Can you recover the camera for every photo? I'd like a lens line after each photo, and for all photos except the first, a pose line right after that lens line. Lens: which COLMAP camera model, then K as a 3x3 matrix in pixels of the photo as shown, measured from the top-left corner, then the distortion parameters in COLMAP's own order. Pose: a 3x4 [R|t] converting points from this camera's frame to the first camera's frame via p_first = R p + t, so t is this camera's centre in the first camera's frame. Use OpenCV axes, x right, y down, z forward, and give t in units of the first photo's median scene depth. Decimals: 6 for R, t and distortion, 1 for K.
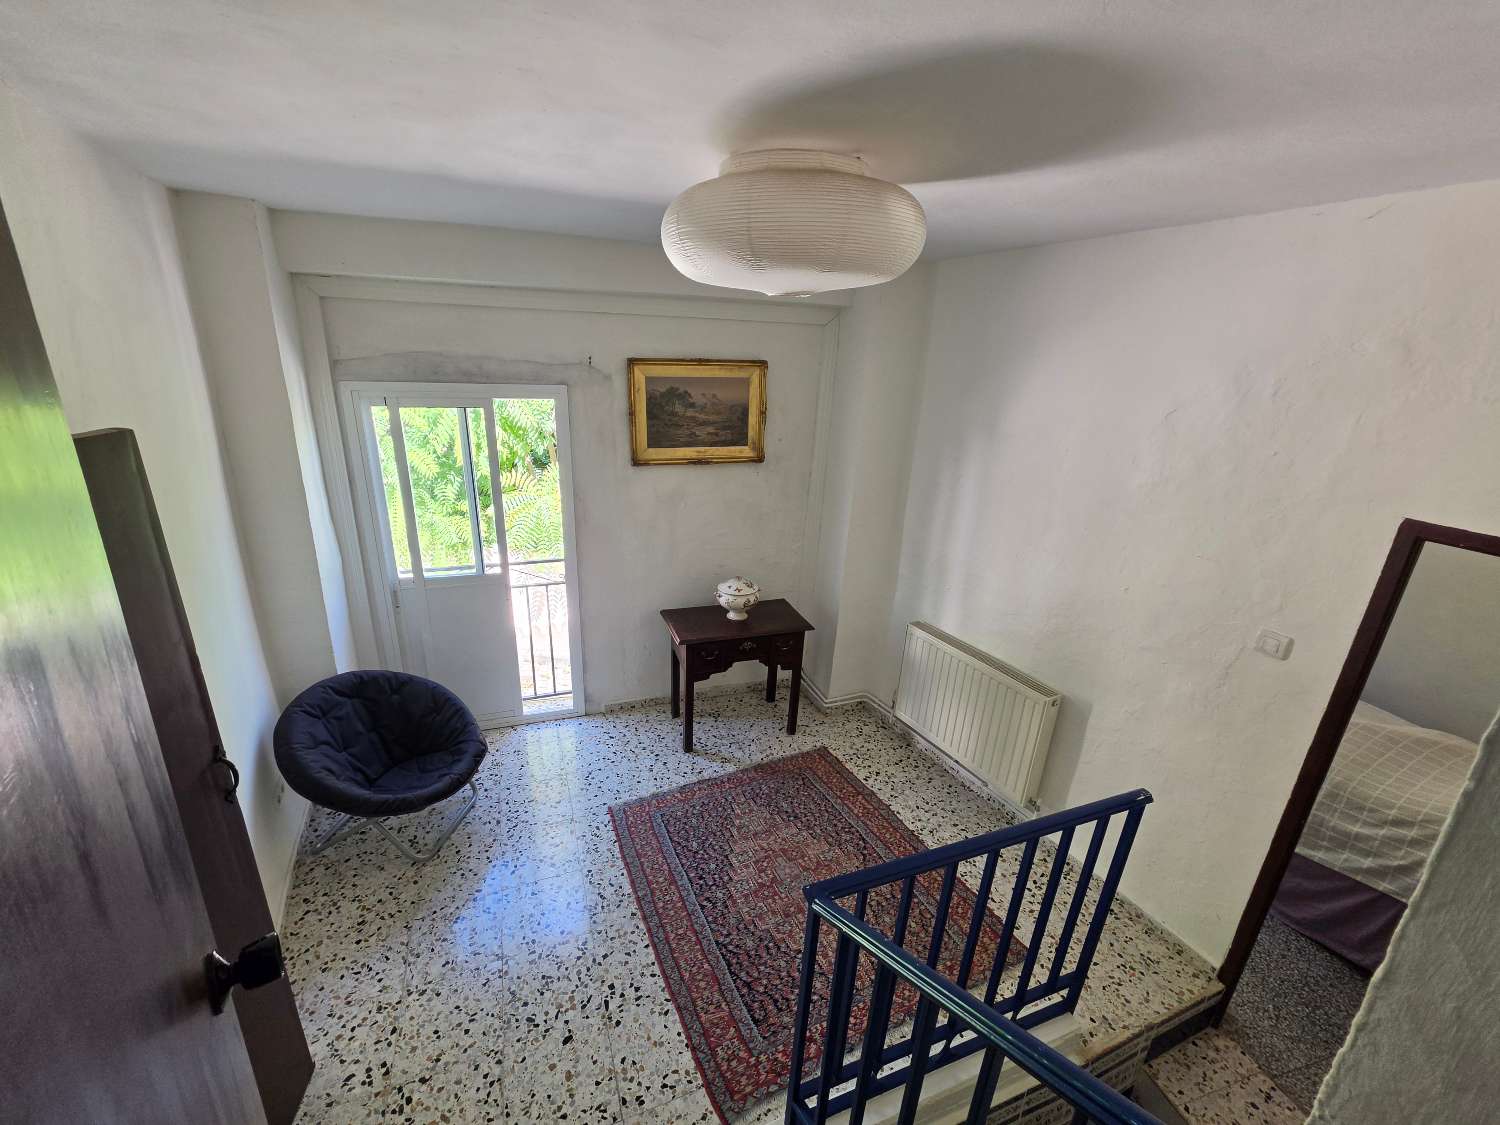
lens RADIAL K [[599.5, 0, 741.6], [0, 599.5, 558.0], [0, 0, 1]] dist [0.001333, 0.000324]
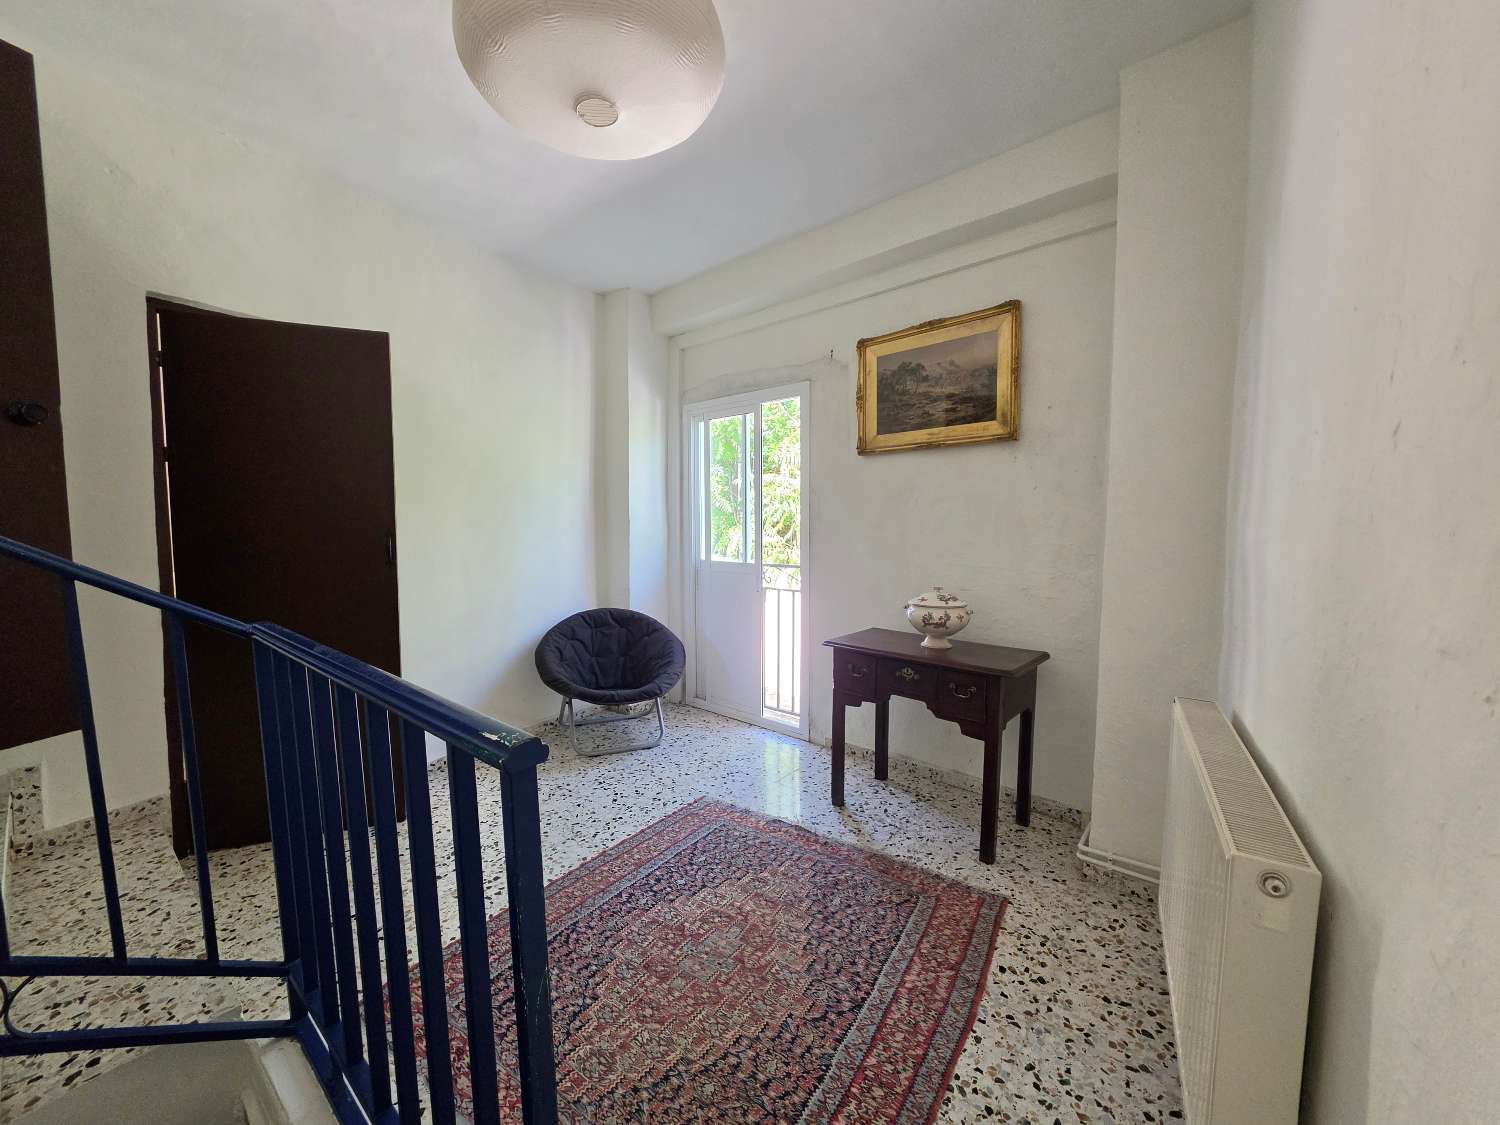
lens RADIAL K [[599.5, 0, 749.2], [0, 599.5, 558.1], [0, 0, 1]] dist [0.001333, 0.000324]
pose [[0.498066, 0.022062, -0.866858, 0.545669], [-0.262136, 0.956735, -0.126265, 0.159664], [0.826568, 0.290123, 0.482301, 0.485346]]
